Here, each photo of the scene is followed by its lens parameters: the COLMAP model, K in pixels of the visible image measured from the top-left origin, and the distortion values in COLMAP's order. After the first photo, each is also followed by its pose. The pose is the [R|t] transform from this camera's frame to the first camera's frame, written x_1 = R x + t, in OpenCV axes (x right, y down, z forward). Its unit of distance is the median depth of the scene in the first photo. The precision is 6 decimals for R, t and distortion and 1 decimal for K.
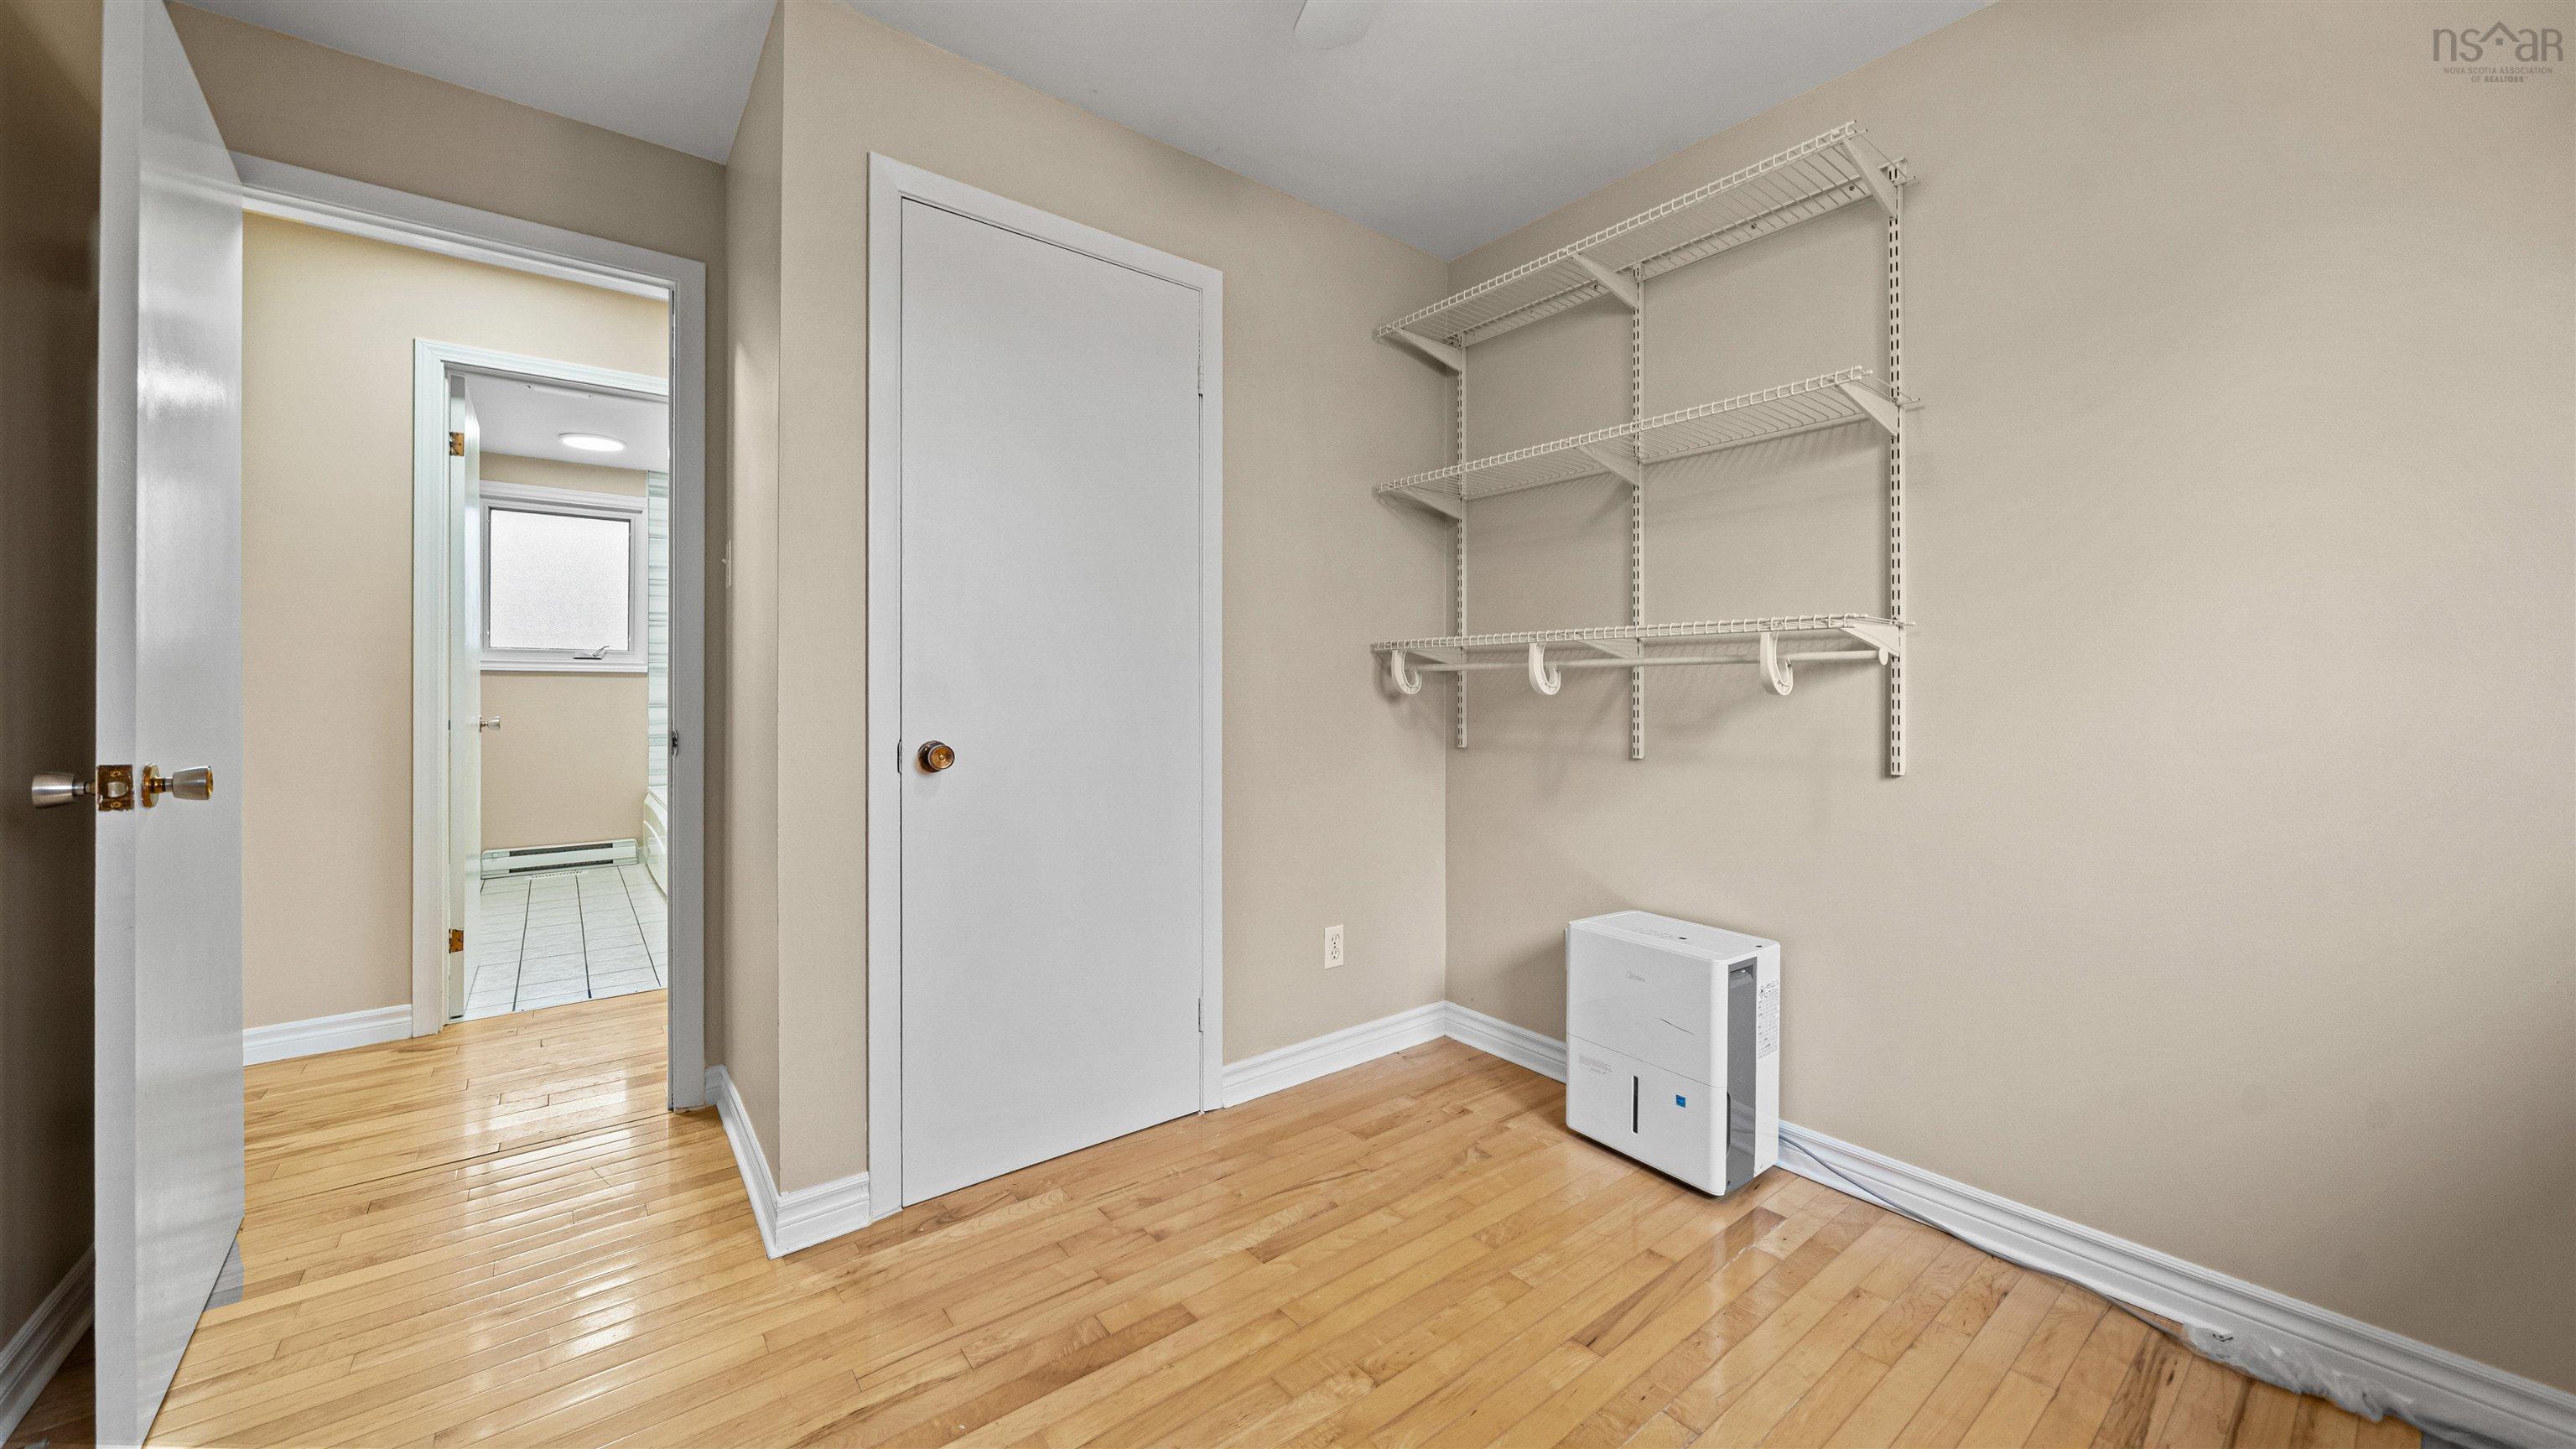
lens RADIAL K [[911.9, 0, 1236.6], [0, 911.9, 680.7], [0, 0, 1]] dist [-0.004666, -0.000971]
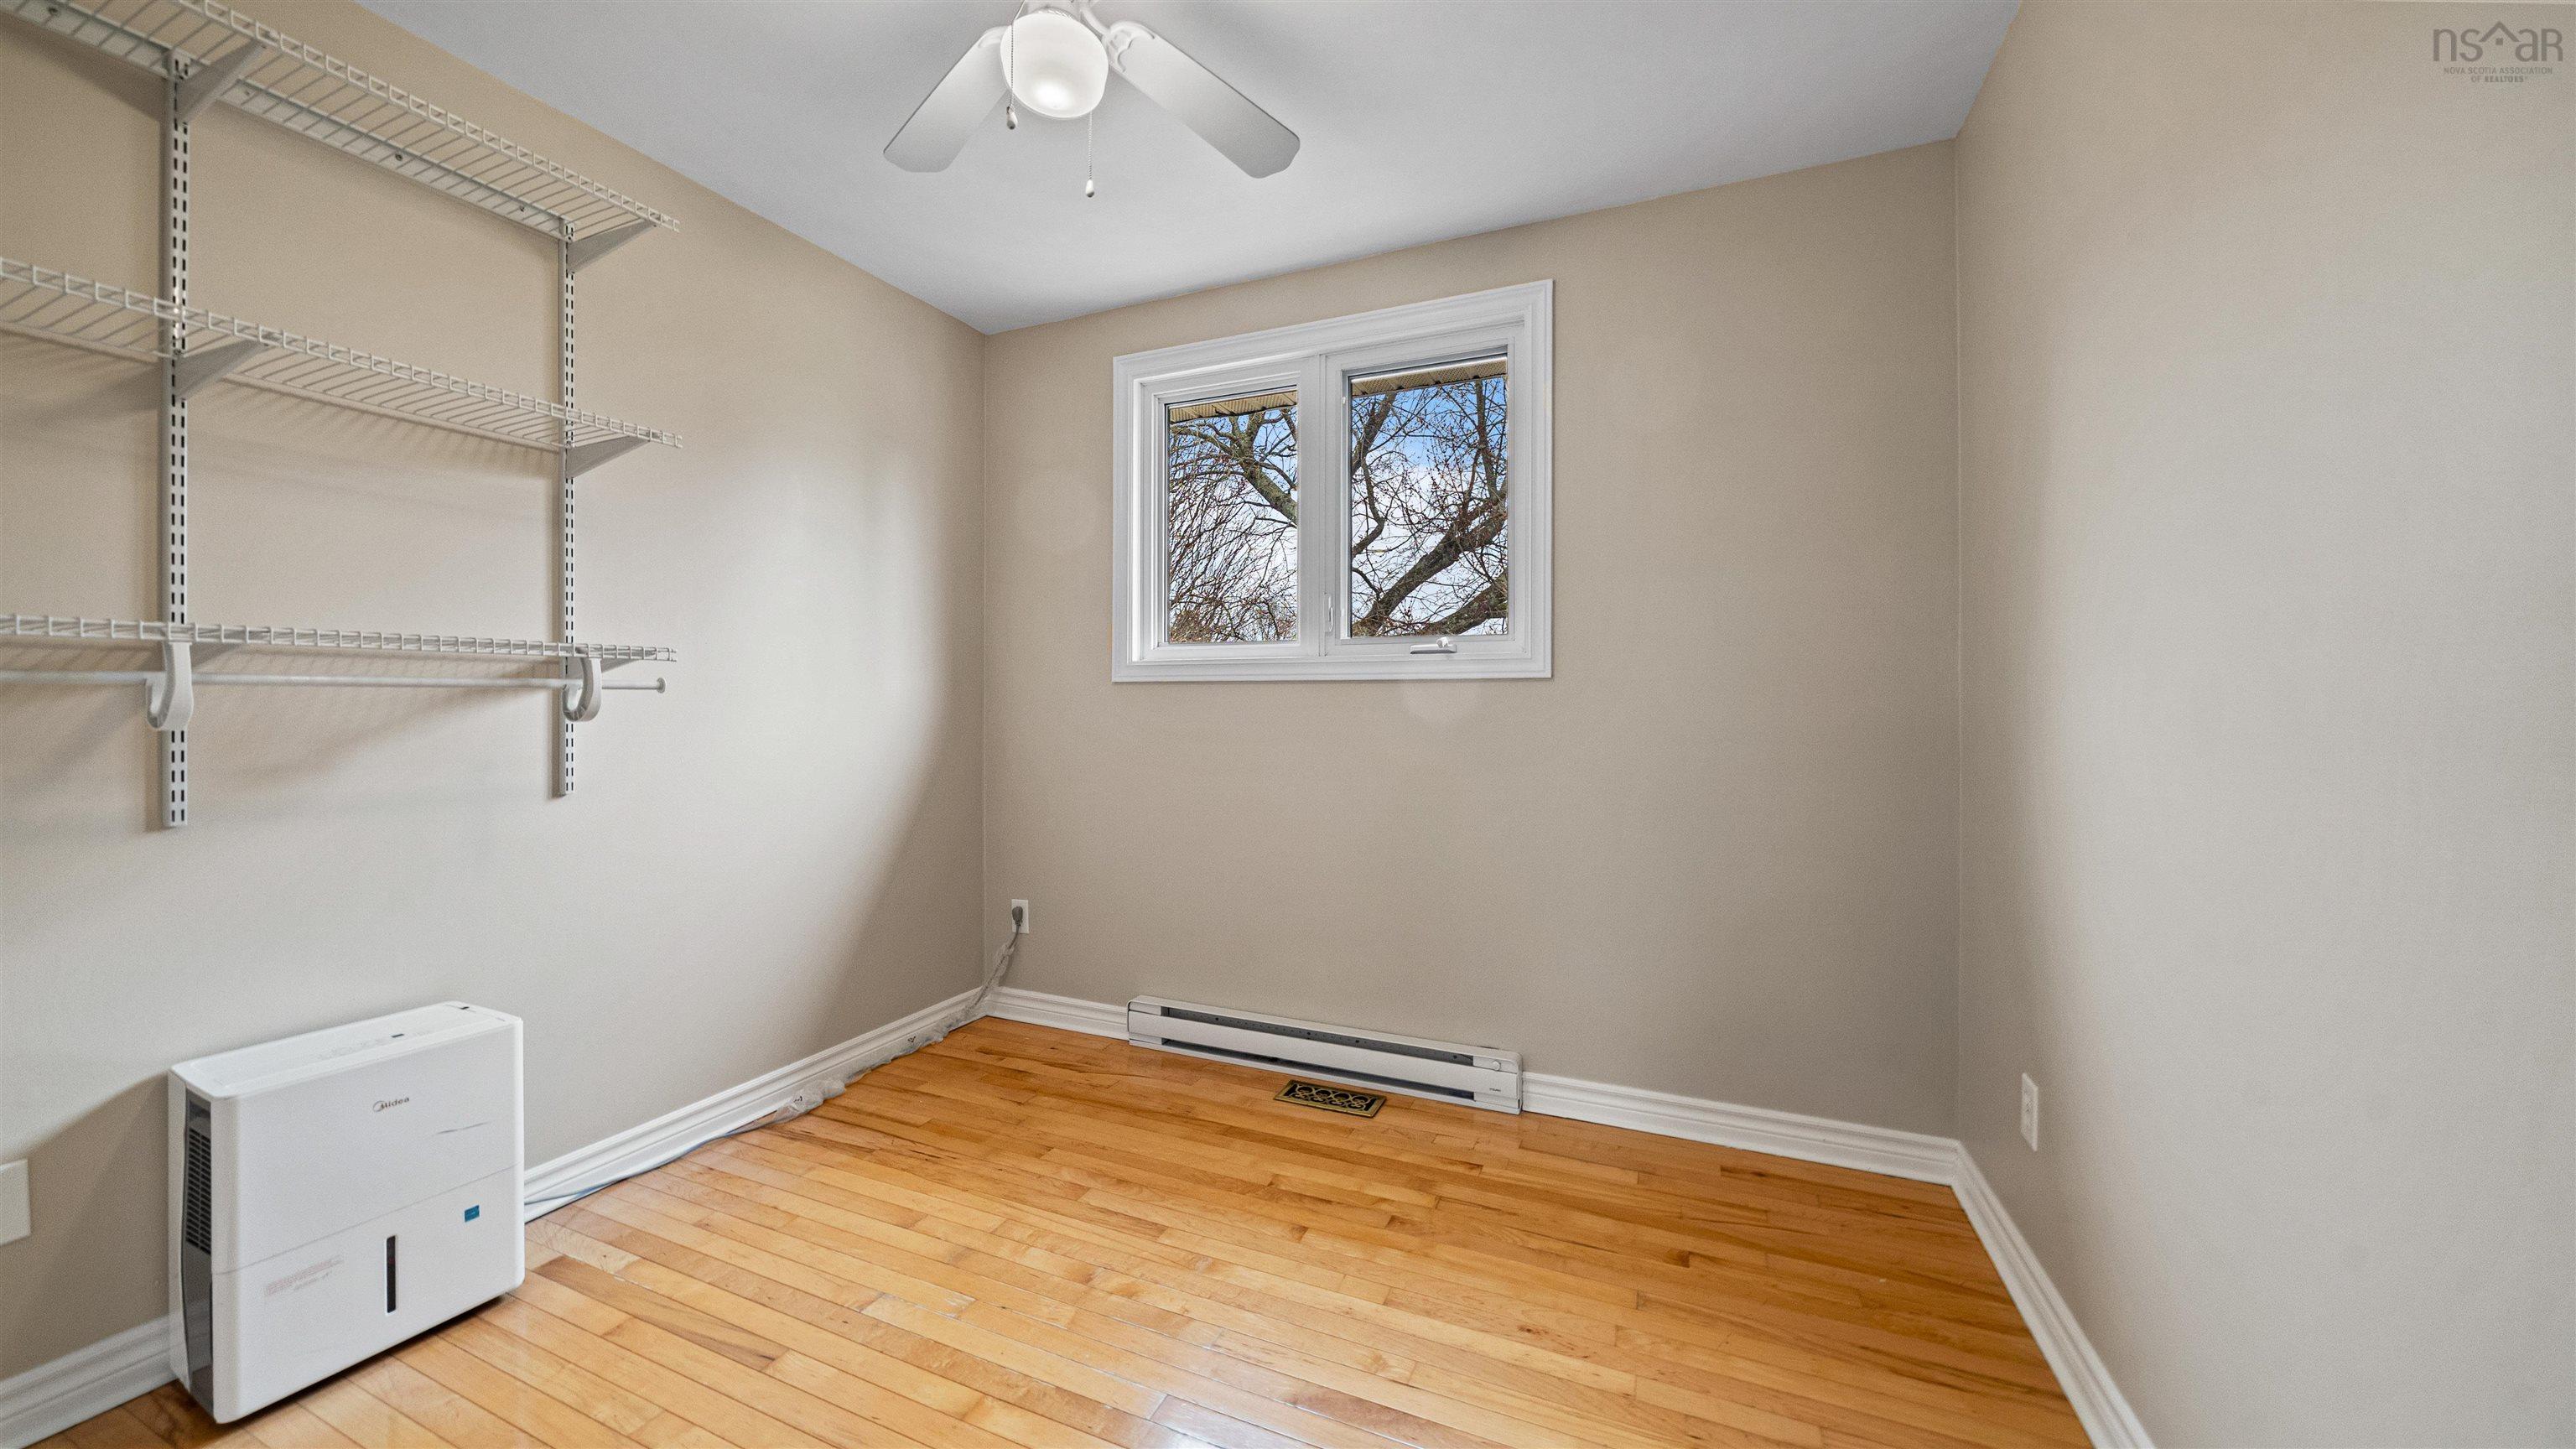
lens RADIAL K [[911.9, 0, 1274.2], [0, 911.9, 706.2], [0, 0, 1]] dist [-0.004666, -0.000971]
pose [[-0.495313, 0.005349, 0.868698, -0.609994], [-0.000101, 0.999981, -0.006215, 0.006723], [-0.868715, -0.003166, -0.495303, 0.802293]]
